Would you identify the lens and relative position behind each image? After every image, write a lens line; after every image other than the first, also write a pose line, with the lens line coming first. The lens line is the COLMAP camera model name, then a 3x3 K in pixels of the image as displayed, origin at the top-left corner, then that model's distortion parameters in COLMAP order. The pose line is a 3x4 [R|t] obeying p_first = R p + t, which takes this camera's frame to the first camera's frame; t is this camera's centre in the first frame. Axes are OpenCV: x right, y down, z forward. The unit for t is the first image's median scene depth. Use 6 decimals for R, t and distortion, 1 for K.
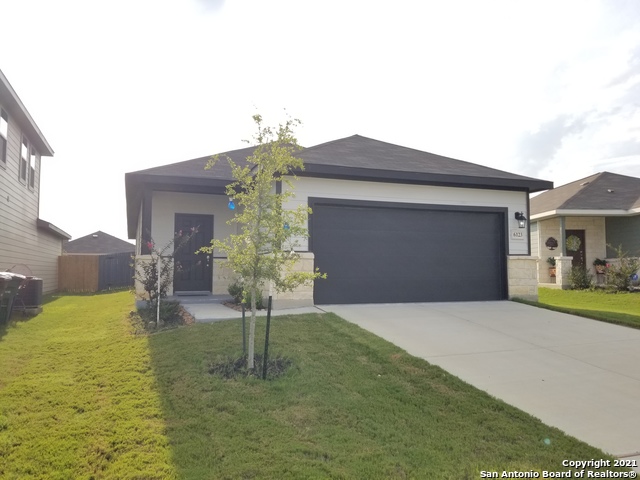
lens RADIAL K [[504.9, 0, 324.2], [0, 504.9, 240.2], [0, 0, 1]] dist [0.044983, -0.075369]
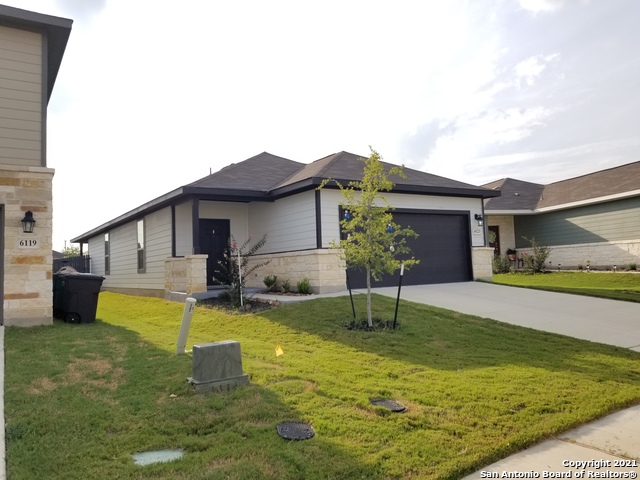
lens RADIAL K [[504.9, 0, 316.4], [0, 504.9, 239.6], [0, 0, 1]] dist [0.044983, -0.075369]
pose [[0.979638, -0.023566, 0.199384, -0.199693], [0.023066, 0.999722, 0.004831, -0.003633], [-0.199443, -0.000134, 0.979909, -0.139729]]
